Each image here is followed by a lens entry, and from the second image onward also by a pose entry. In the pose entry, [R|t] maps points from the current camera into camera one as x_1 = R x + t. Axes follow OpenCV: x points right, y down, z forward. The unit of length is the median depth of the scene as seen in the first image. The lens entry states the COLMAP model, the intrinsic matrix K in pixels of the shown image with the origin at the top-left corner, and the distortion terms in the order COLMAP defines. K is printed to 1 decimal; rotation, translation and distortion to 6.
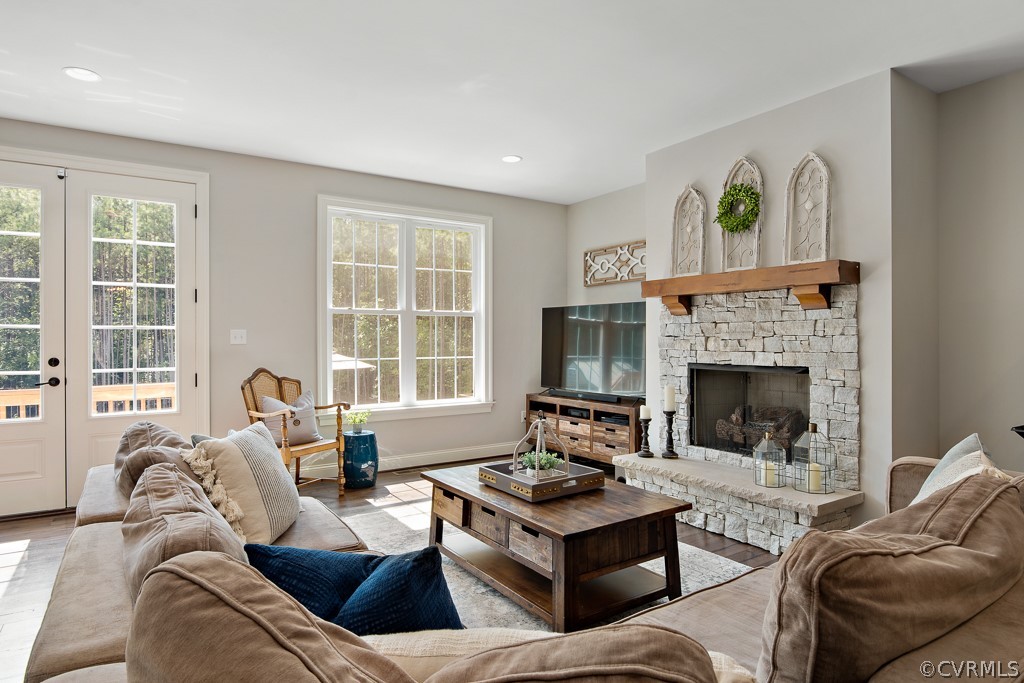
lens RADIAL K [[575.6, 0, 517.9], [0, 575.6, 338.7], [0, 0, 1]] dist [-0.020862, -0.000227]
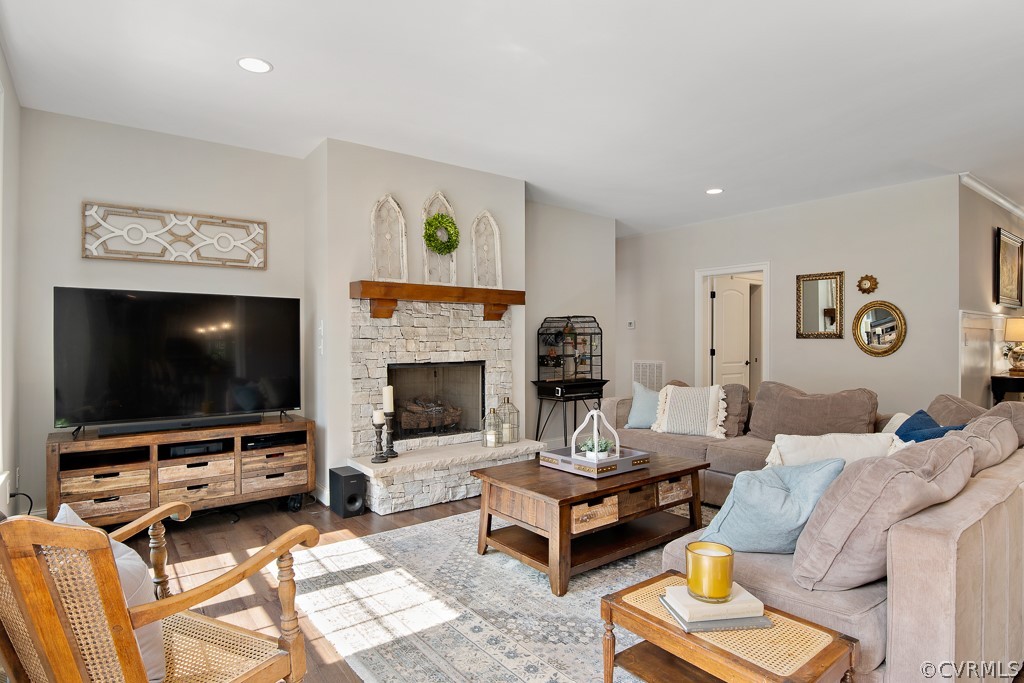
lens RADIAL K [[575.6, 0, 517.9], [0, 575.6, 338.7], [0, 0, 1]] dist [-0.020862, -0.000227]
pose [[-0.073678, 0.000642, 0.997282, -0.833570], [0.001034, 0.999999, -0.000568, -0.003545], [-0.997282, 0.000989, -0.073678, 0.914138]]
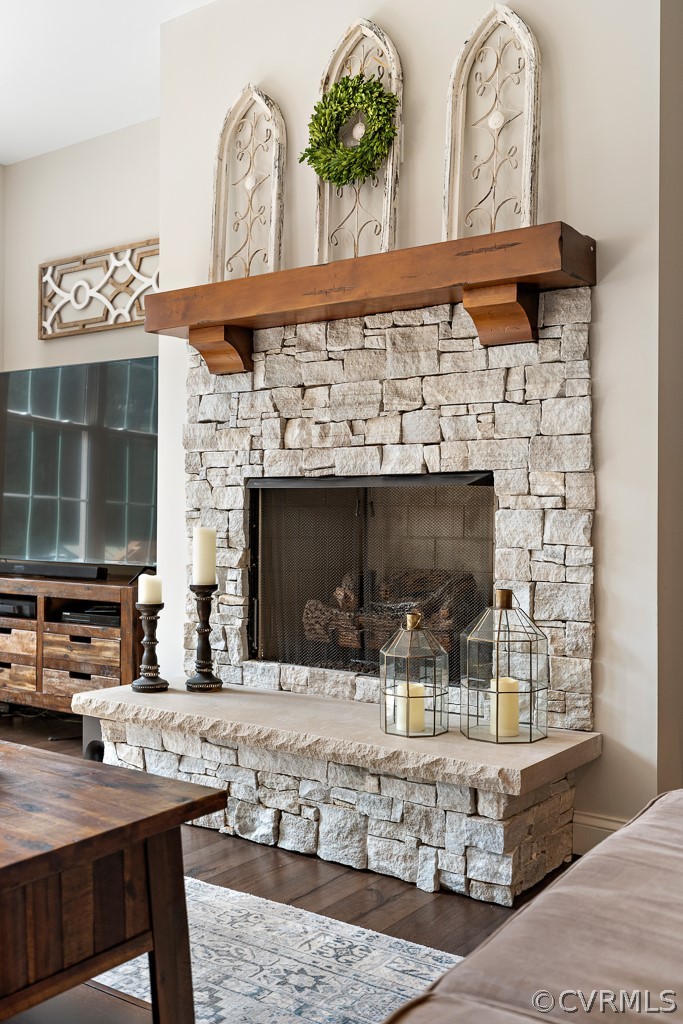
lens RADIAL K [[992.5, 0, 341.5], [0, 992.5, 512.0], [0, 0, 1]] dist [-0.014736, 0.000181]
pose [[0.936441, 0.005962, 0.350774, 0.101357], [-0.006238, 0.999980, -0.000344, 0.074502], [-0.350770, -0.001866, 0.936460, 0.262278]]
